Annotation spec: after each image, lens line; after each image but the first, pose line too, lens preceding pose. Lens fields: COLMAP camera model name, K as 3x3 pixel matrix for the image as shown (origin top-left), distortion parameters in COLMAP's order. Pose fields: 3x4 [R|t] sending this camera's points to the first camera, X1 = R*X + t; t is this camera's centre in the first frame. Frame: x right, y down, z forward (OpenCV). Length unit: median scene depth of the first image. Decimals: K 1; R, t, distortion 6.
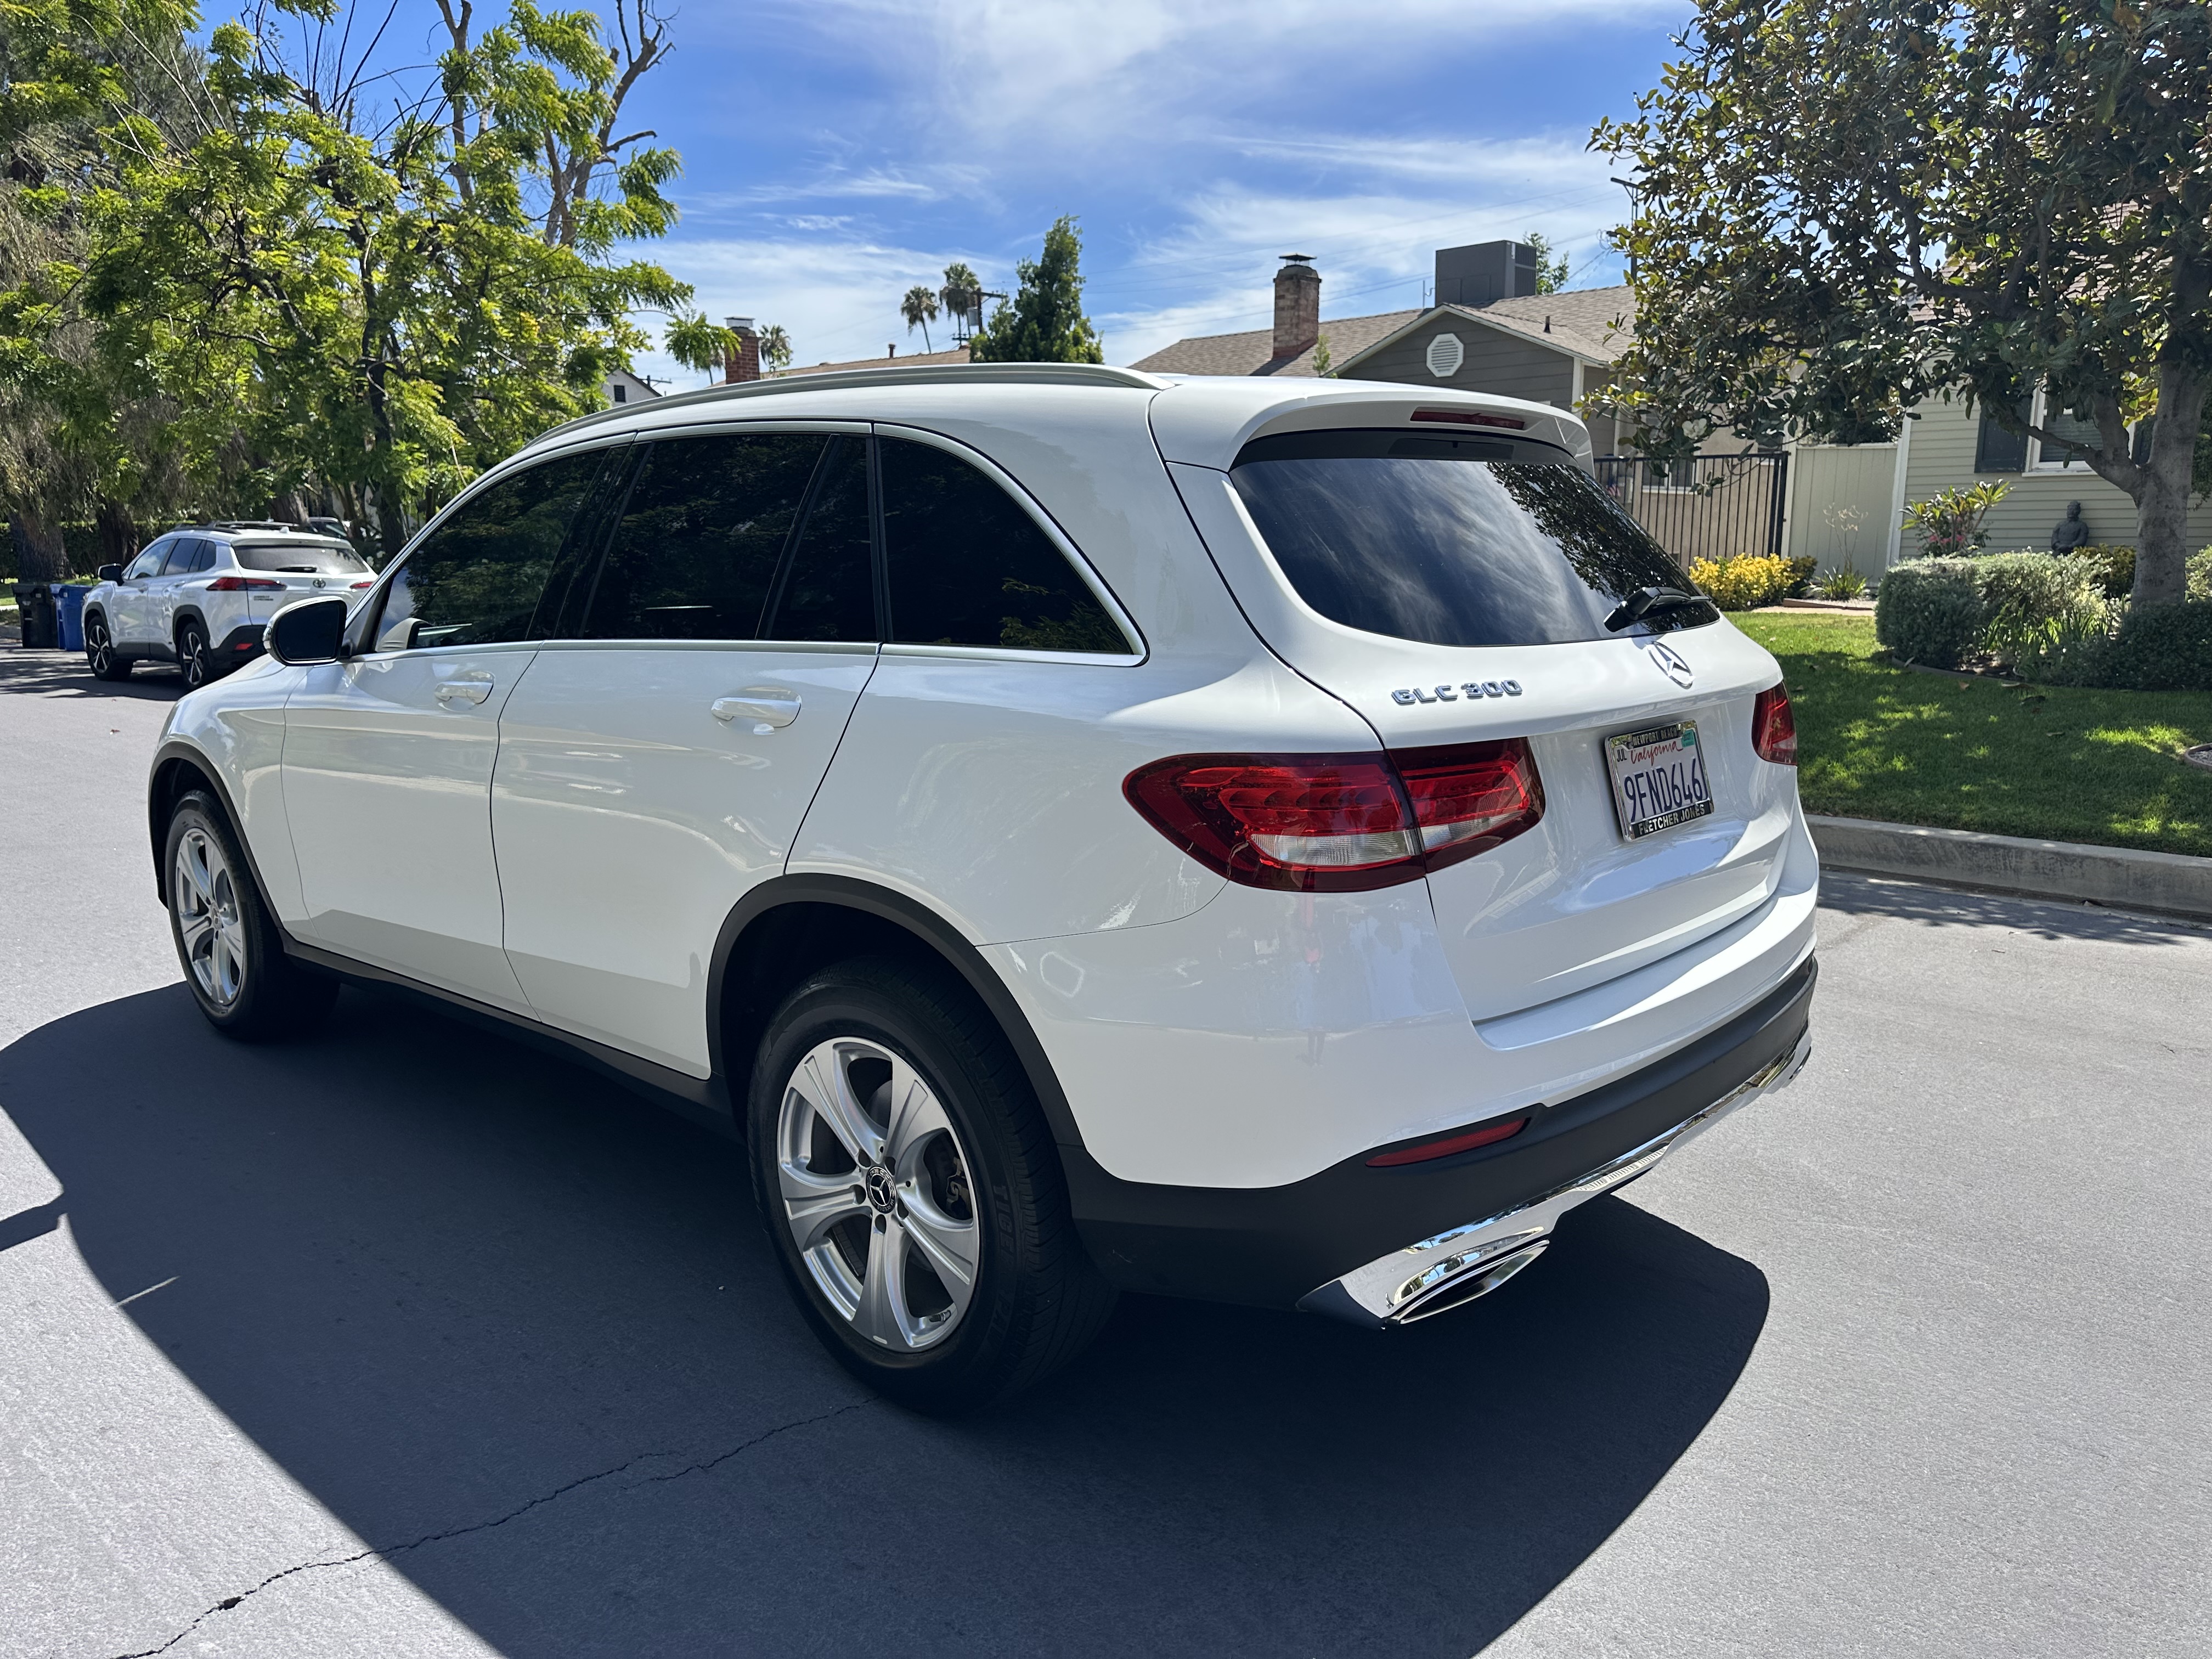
lens RADIAL K [[1616.0, 0, 1106.0], [0, 1616.0, 829.5], [0, 0, 1]] dist [0.002556, -0.046734]
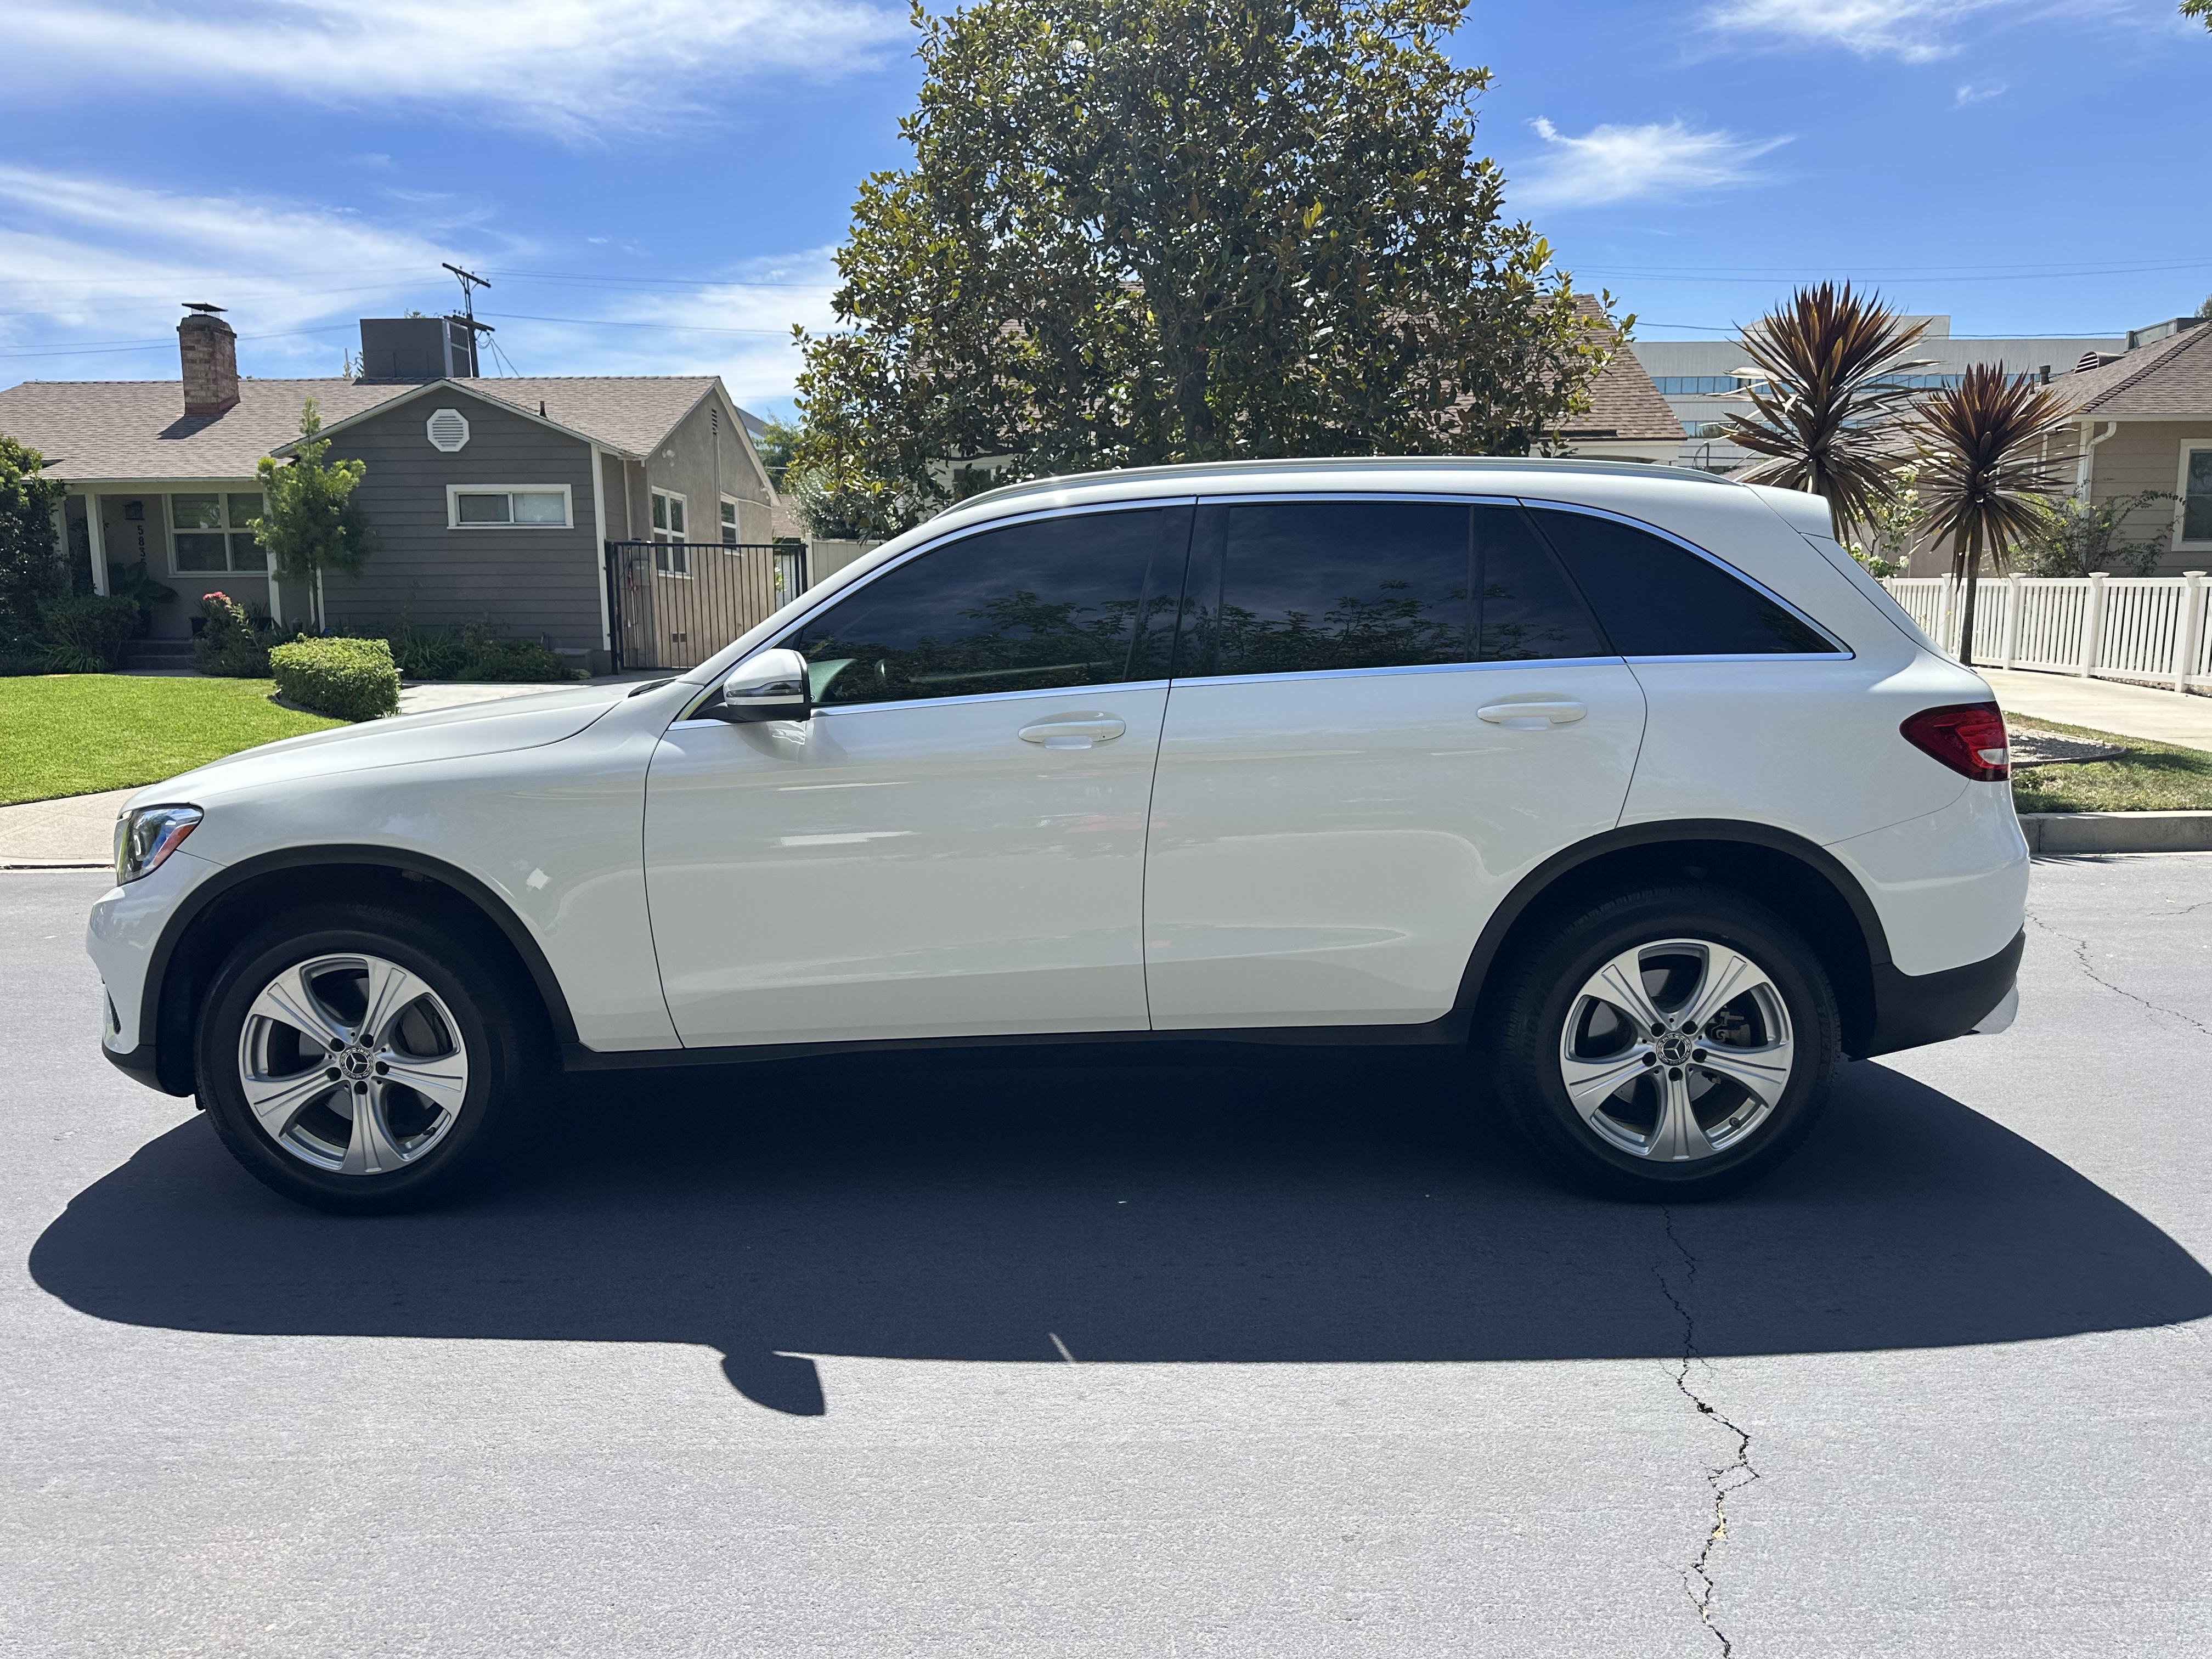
lens RADIAL K [[1616.0, 0, 1106.0], [0, 1616.0, 829.5], [0, 0, 1]] dist [0.002556, -0.046734]
pose [[0.729901, -0.074780, 0.679450, -0.178143], [0.110855, 0.993789, -0.009710, -0.000710], [-0.674504, 0.082408, 0.733658, 0.036919]]
